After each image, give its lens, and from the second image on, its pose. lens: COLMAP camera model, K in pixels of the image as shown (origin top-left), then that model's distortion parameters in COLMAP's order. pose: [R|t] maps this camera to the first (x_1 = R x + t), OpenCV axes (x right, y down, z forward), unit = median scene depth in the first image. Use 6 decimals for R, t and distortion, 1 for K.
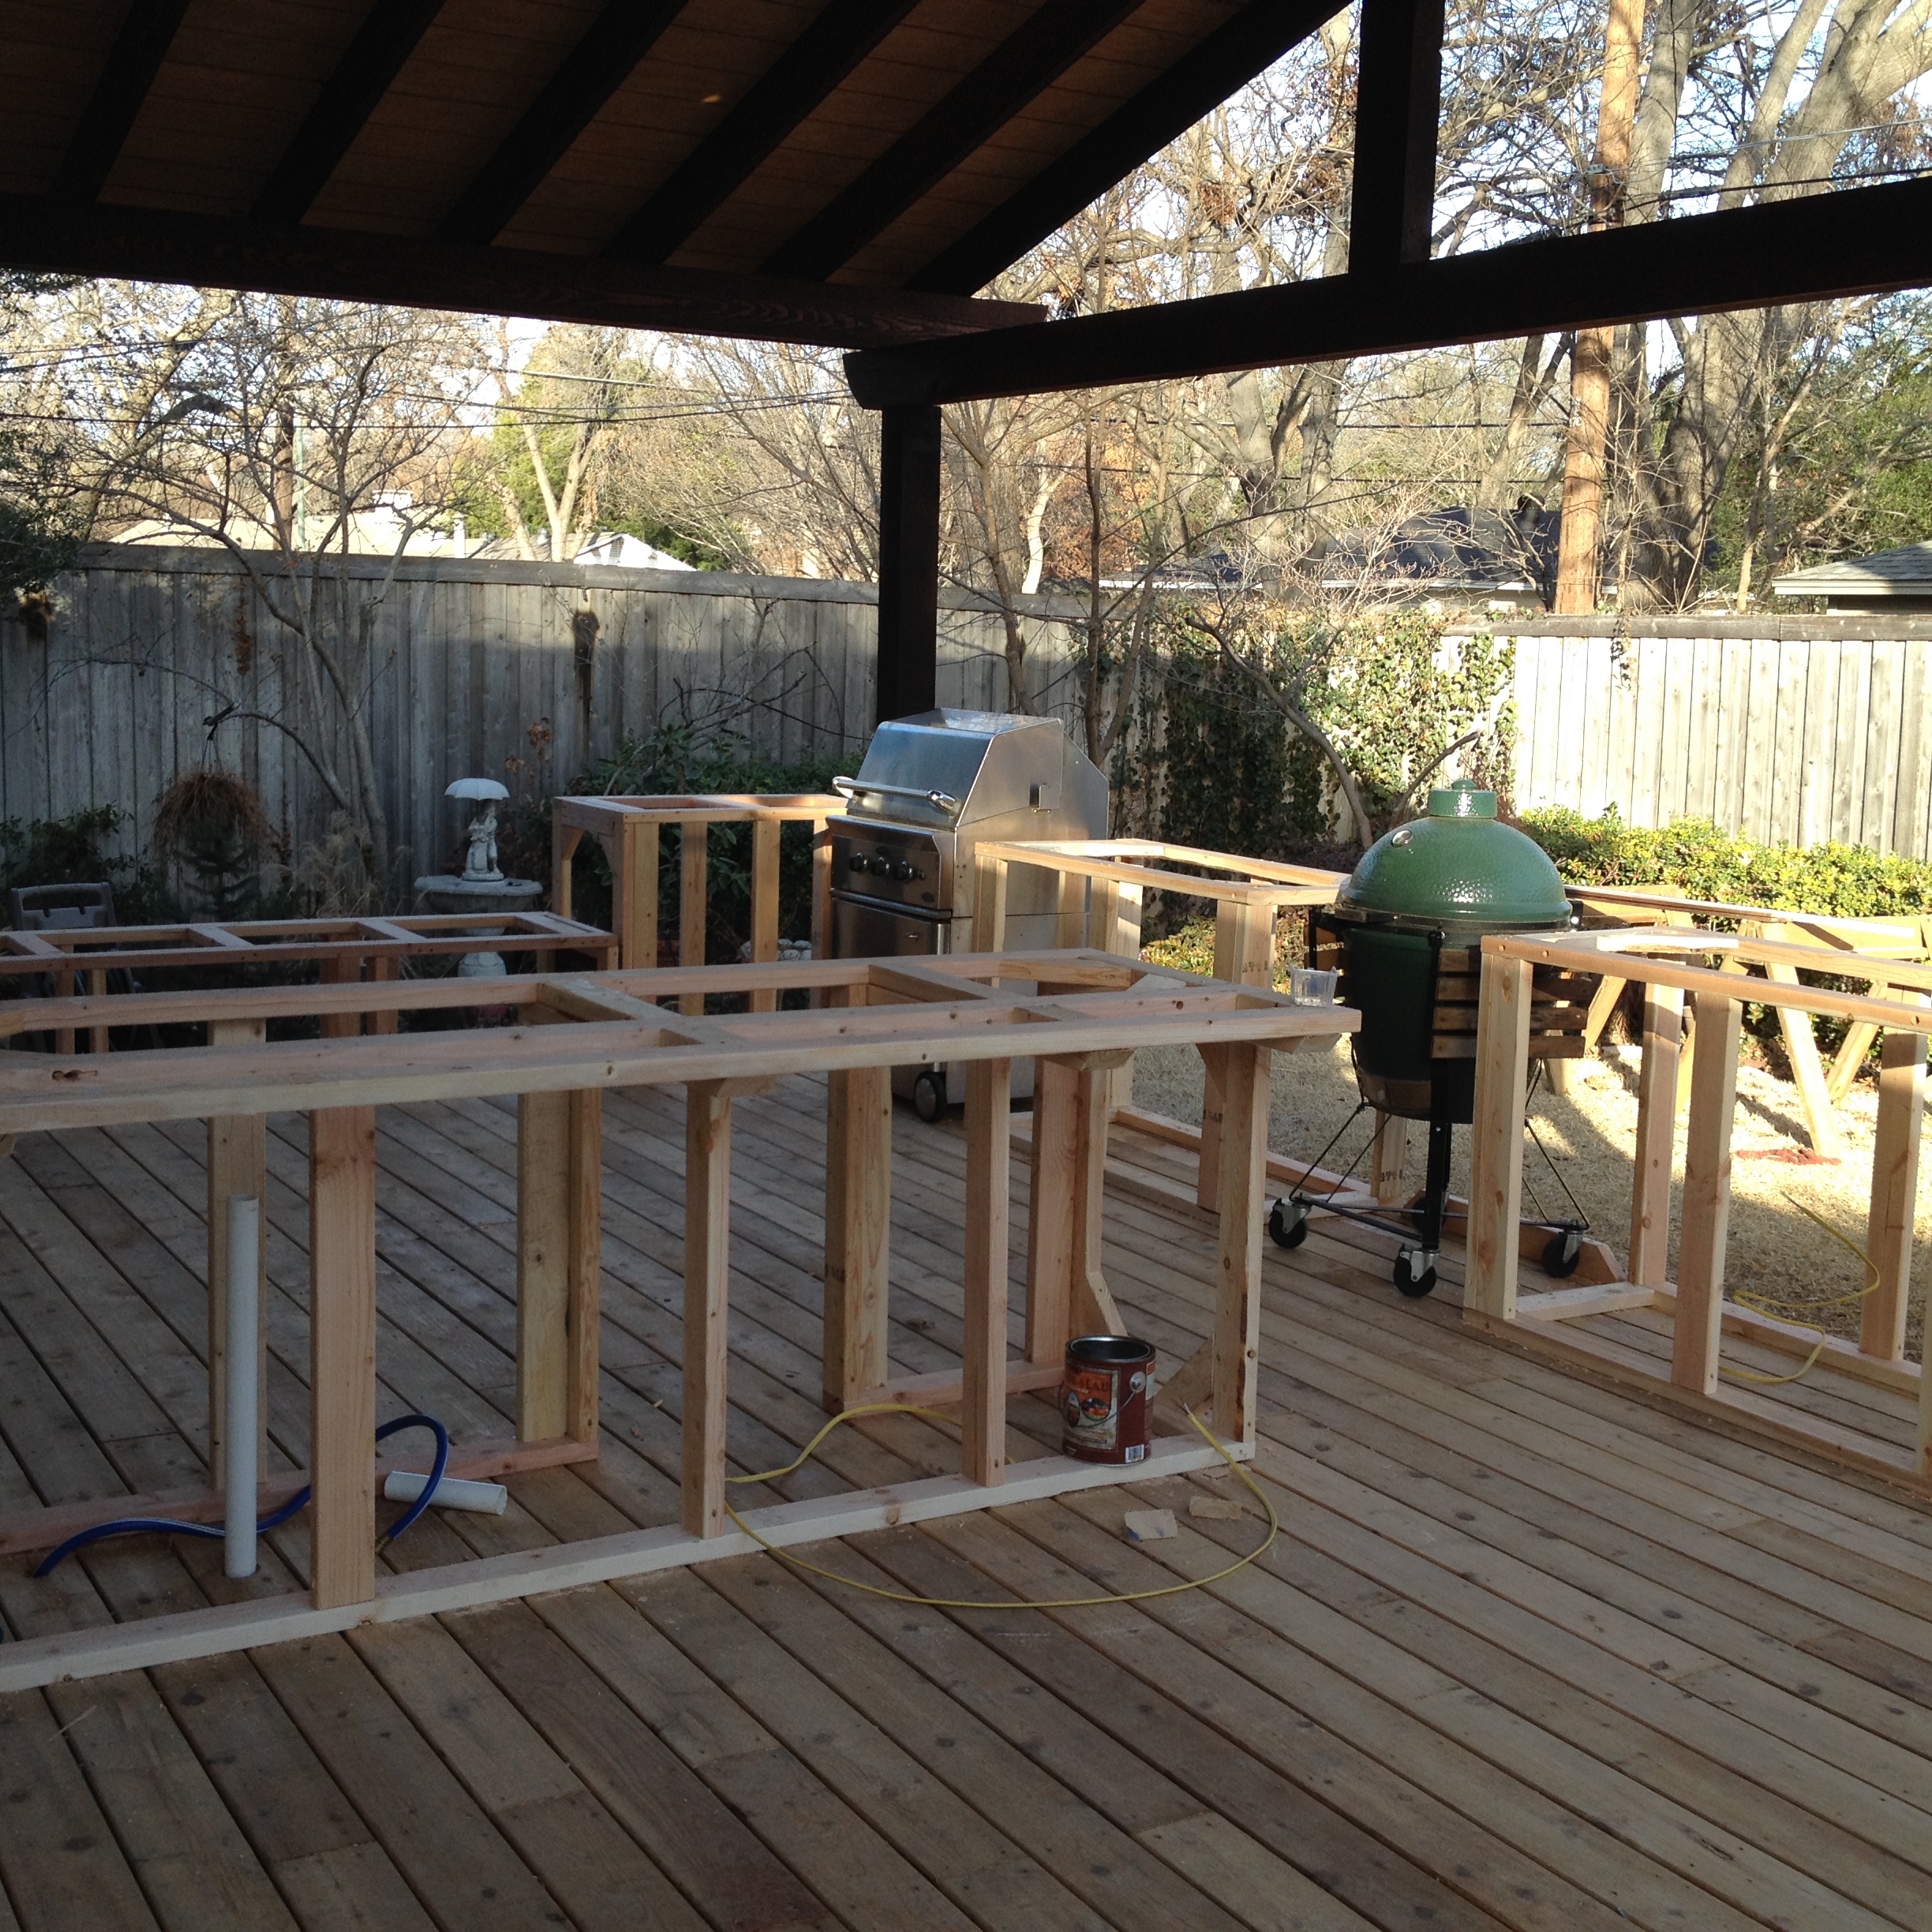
lens RADIAL K [[2498.9, 0, 967.7], [0, 2498.9, 974.0], [0, 0, 1]] dist [0.068483, 0.000000]
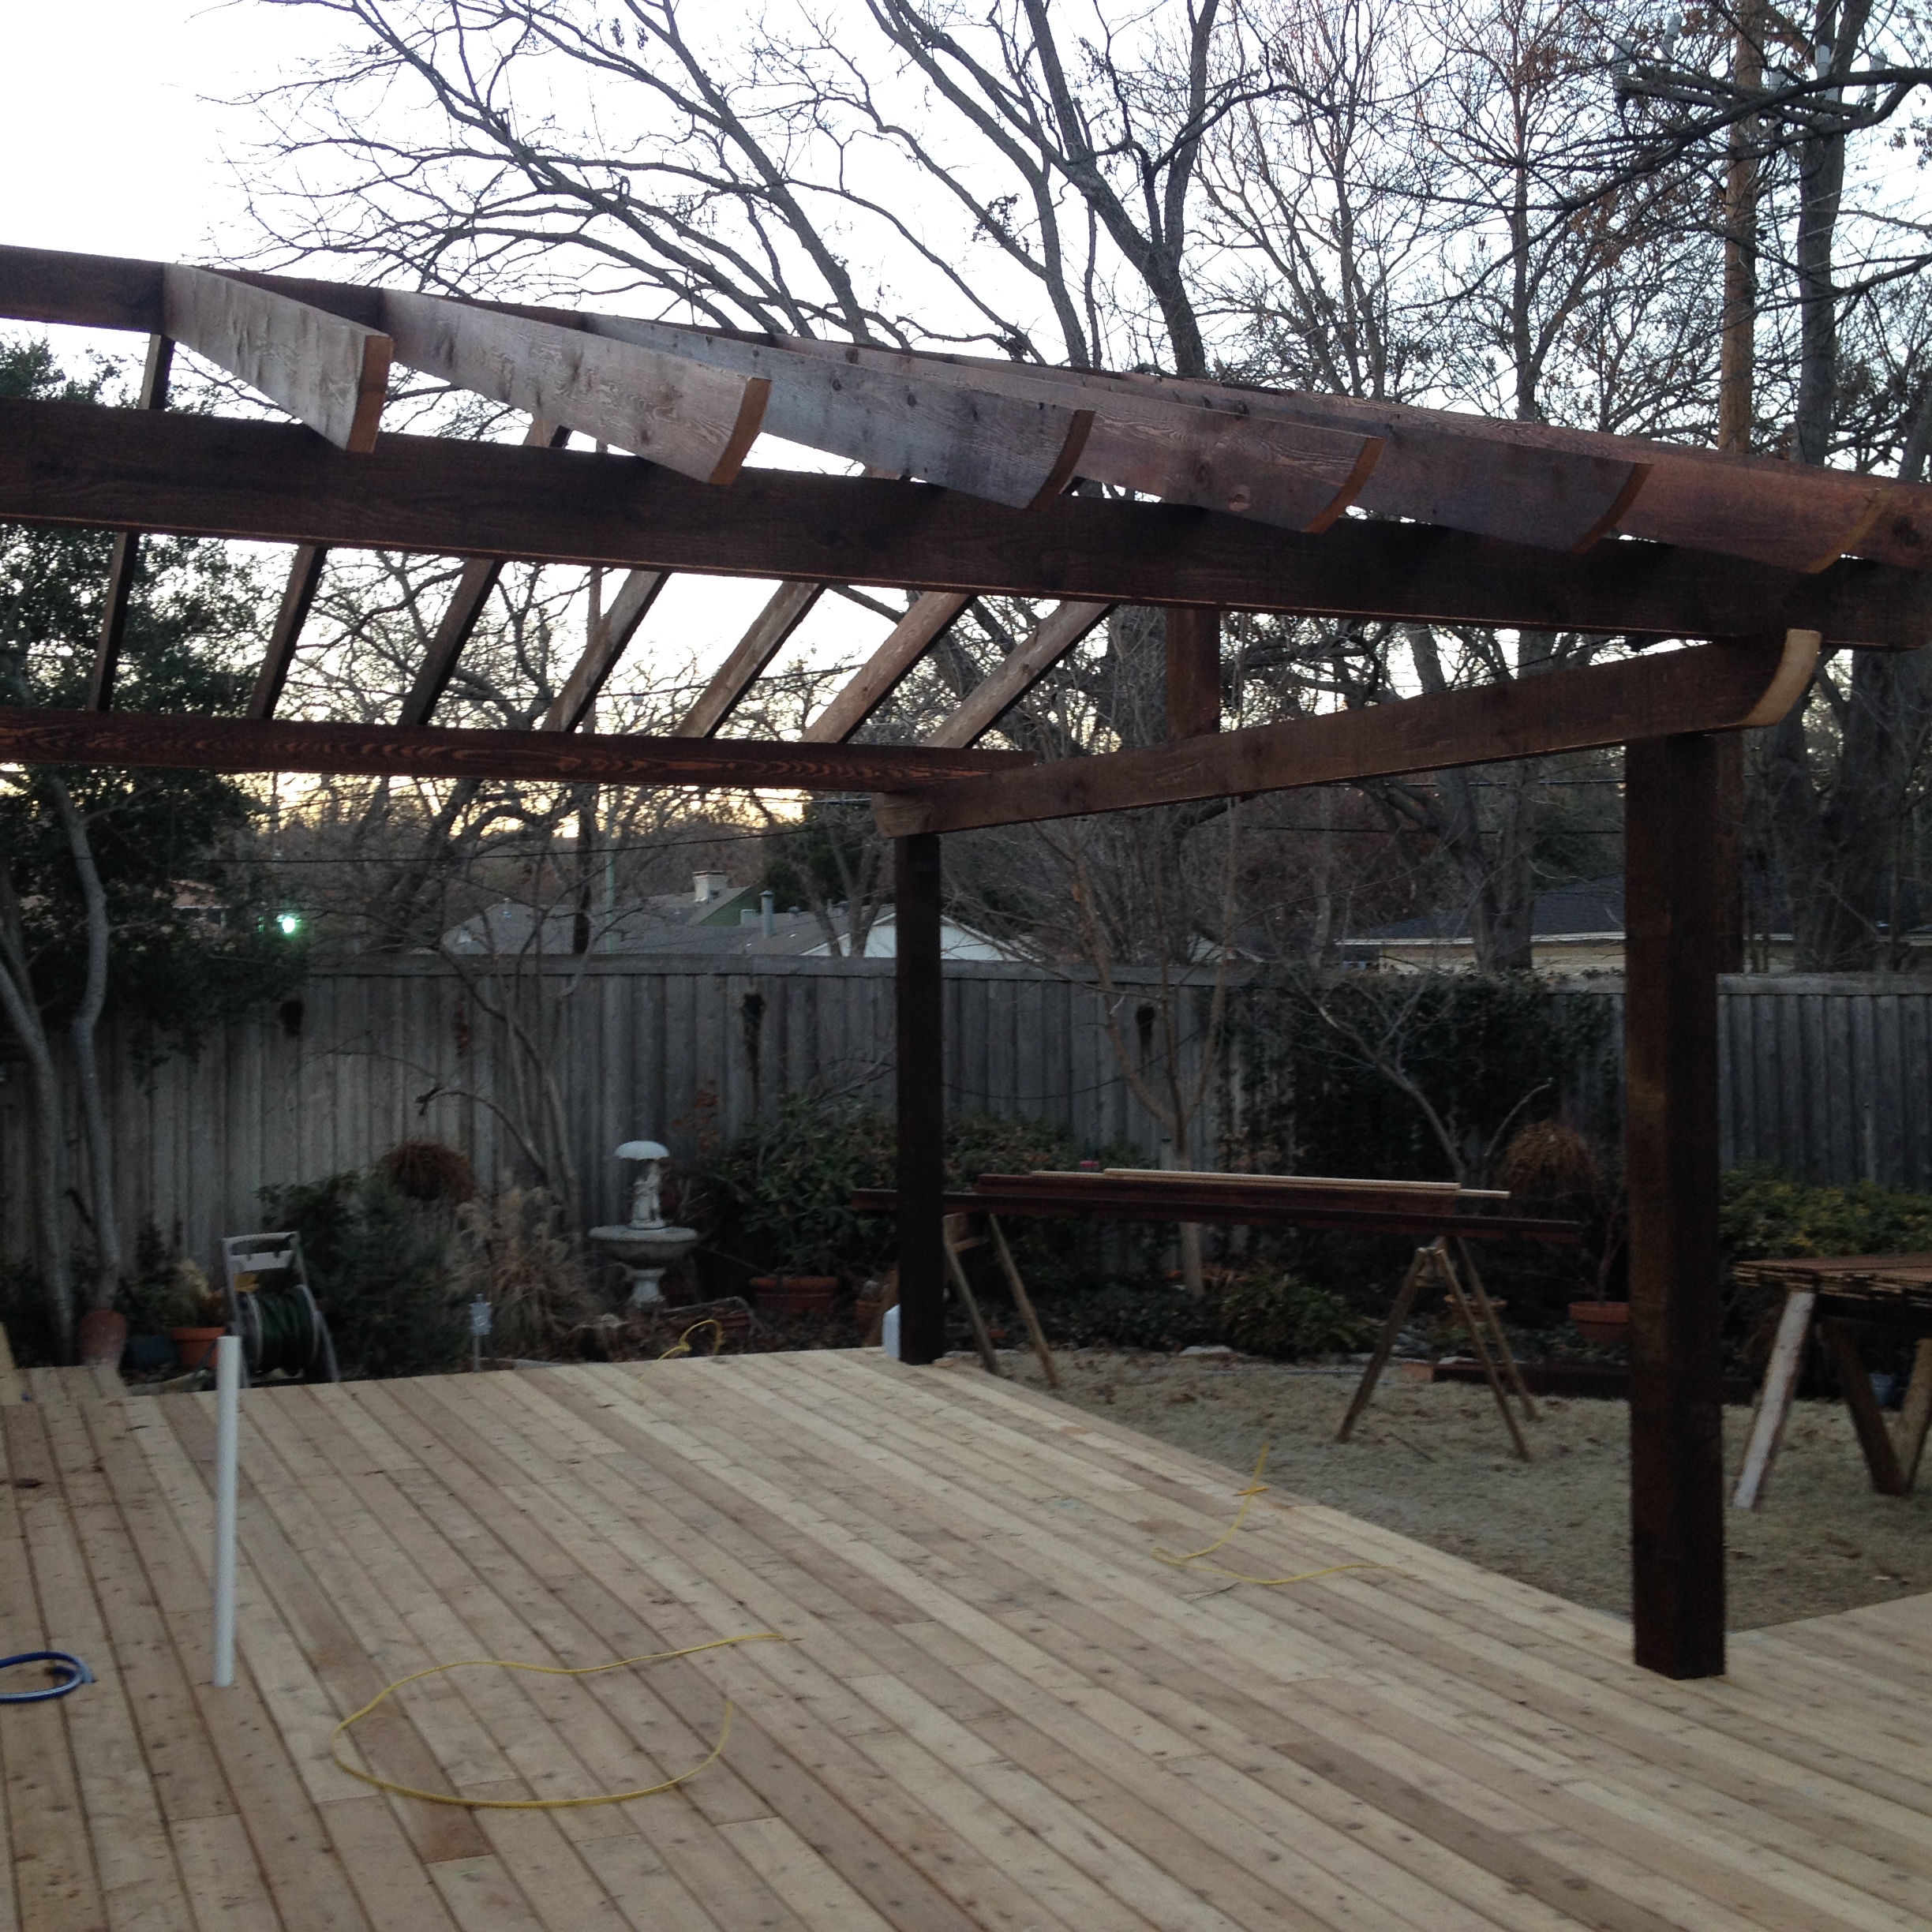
lens RADIAL K [[2498.9, 0, 956.0], [0, 2498.9, 959.2], [0, 0, 1]] dist [0.068483, 0.000000]
pose [[0.990570, -0.029042, -0.133896, 0.345940], [0.009198, 0.989168, -0.146502, 0.034295], [0.136700, 0.143889, 0.980107, -0.457258]]
